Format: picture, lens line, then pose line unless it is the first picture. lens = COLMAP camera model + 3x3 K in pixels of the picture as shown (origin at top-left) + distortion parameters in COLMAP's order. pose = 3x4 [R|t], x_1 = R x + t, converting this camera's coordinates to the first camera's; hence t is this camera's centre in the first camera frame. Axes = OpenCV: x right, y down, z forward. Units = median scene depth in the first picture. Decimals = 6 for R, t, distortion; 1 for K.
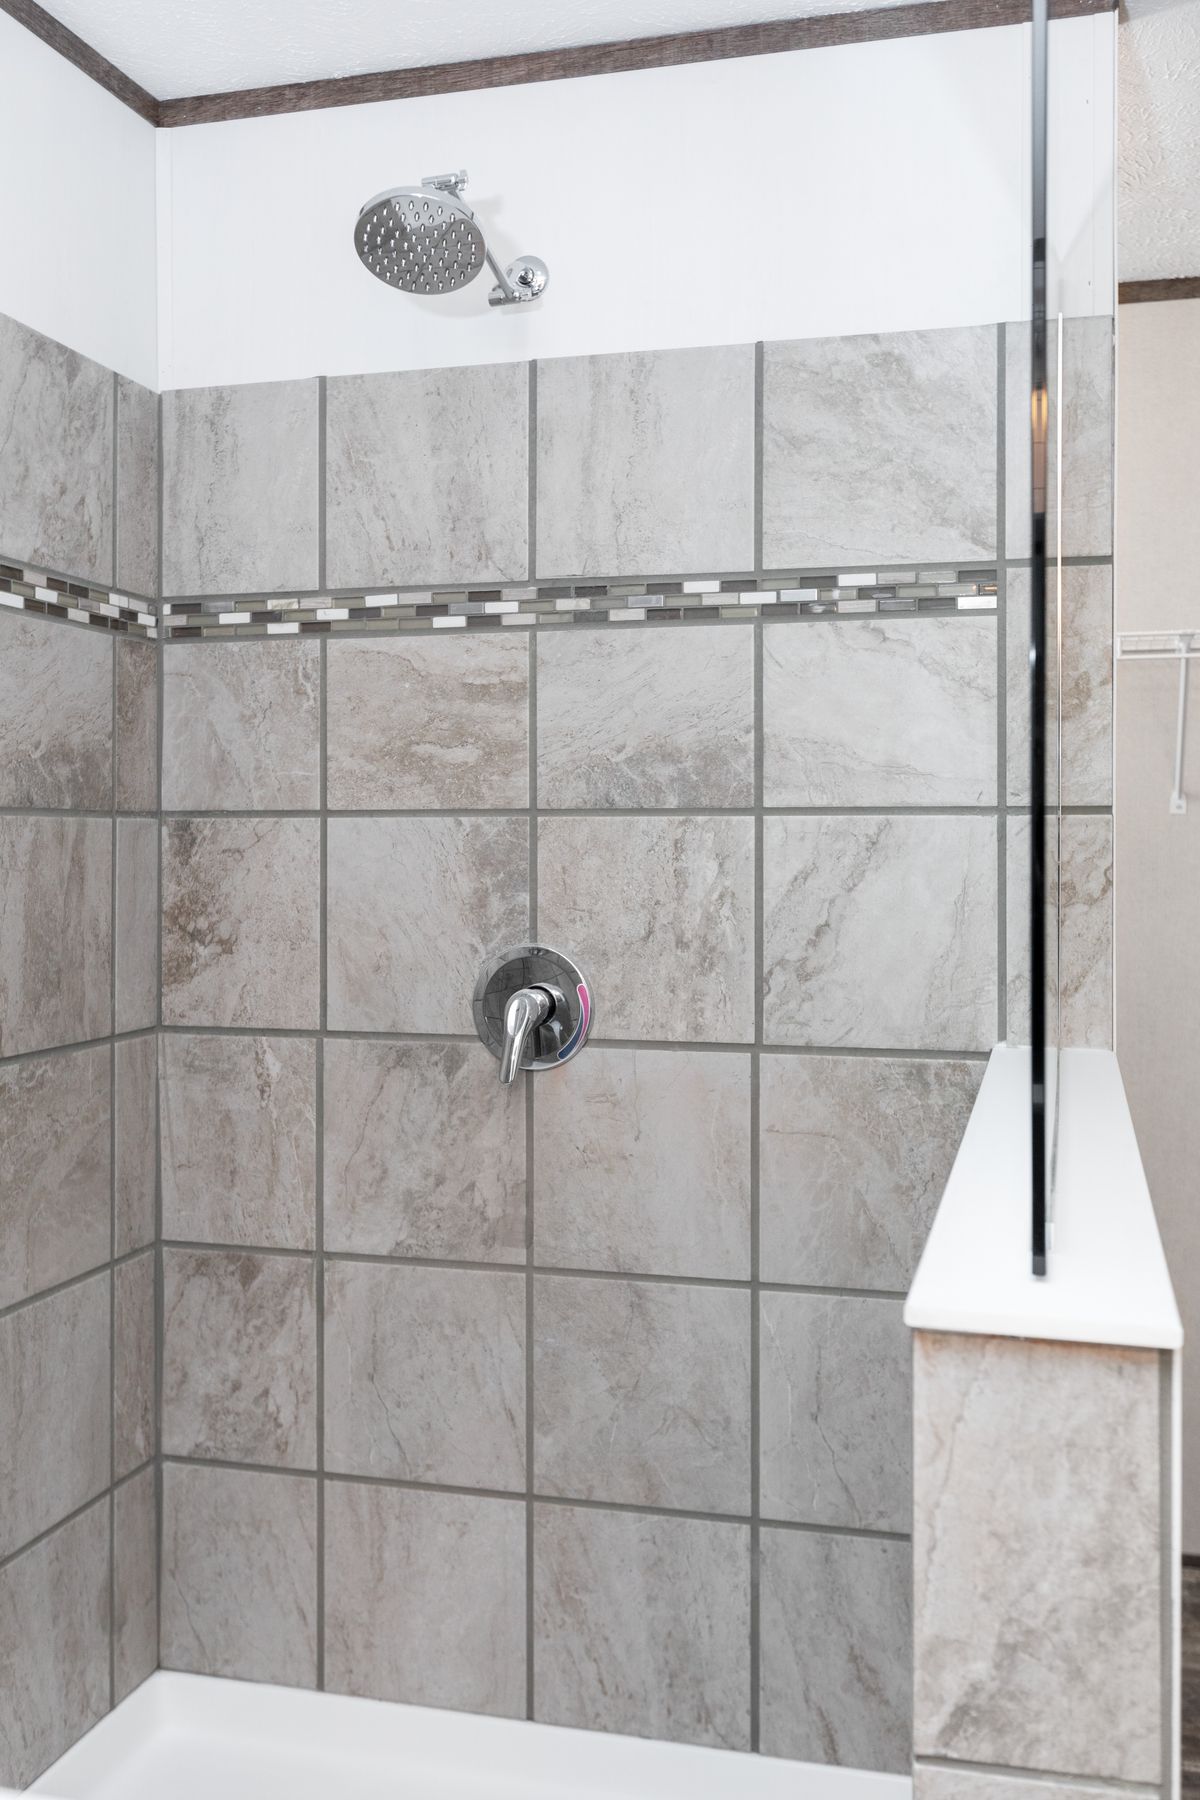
lens RADIAL K [[1711.5, 0, 601.7], [0, 1711.5, 877.4], [0, 0, 1]] dist [-0.005342, -0.004163]
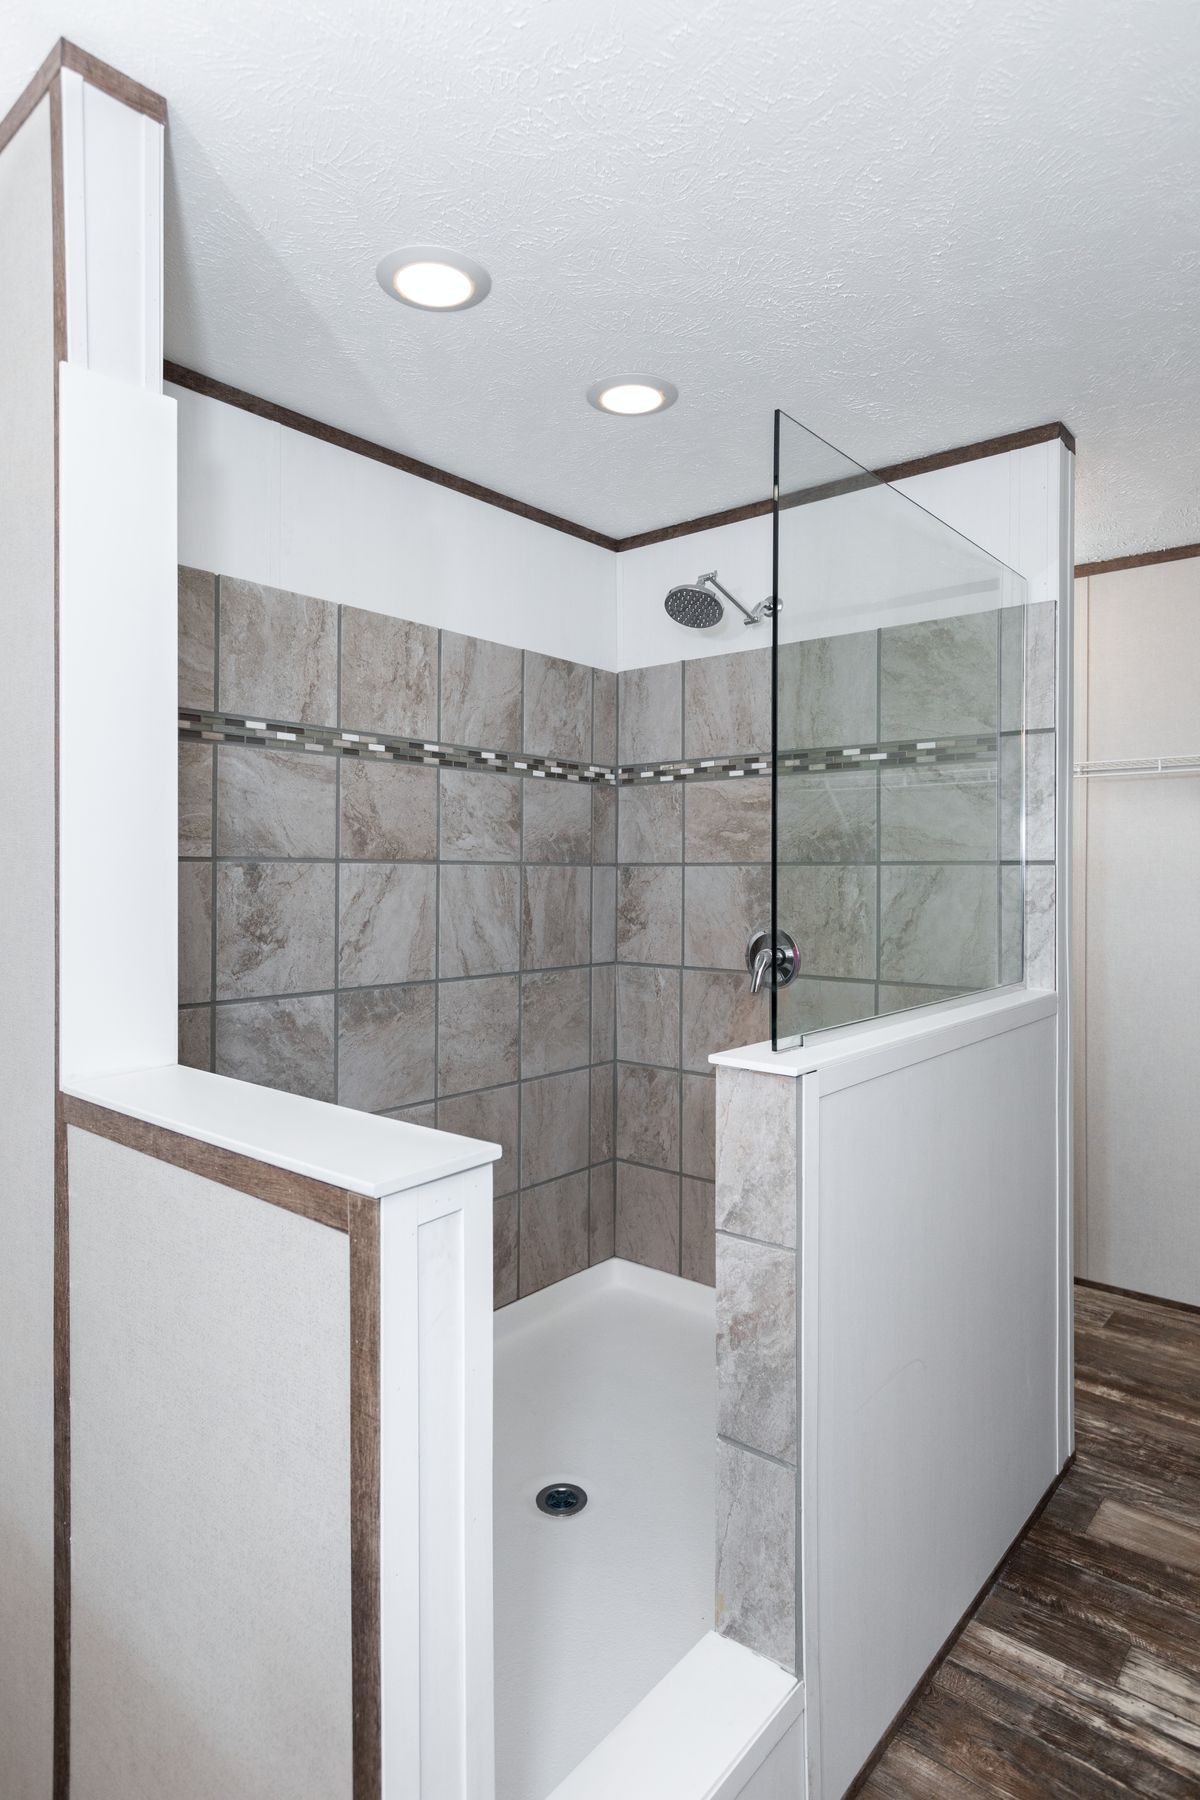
lens RADIAL K [[1019.5, 0, 600.0], [0, 1019.5, 900.0], [0, 0, 1]] dist [-0.003317, -0.000964]
pose [[0.908921, 0.013275, -0.416757, 0.282261], [-0.012429, 0.999912, 0.004743, 0.002431], [0.416783, 0.000869, 0.909005, -0.207545]]
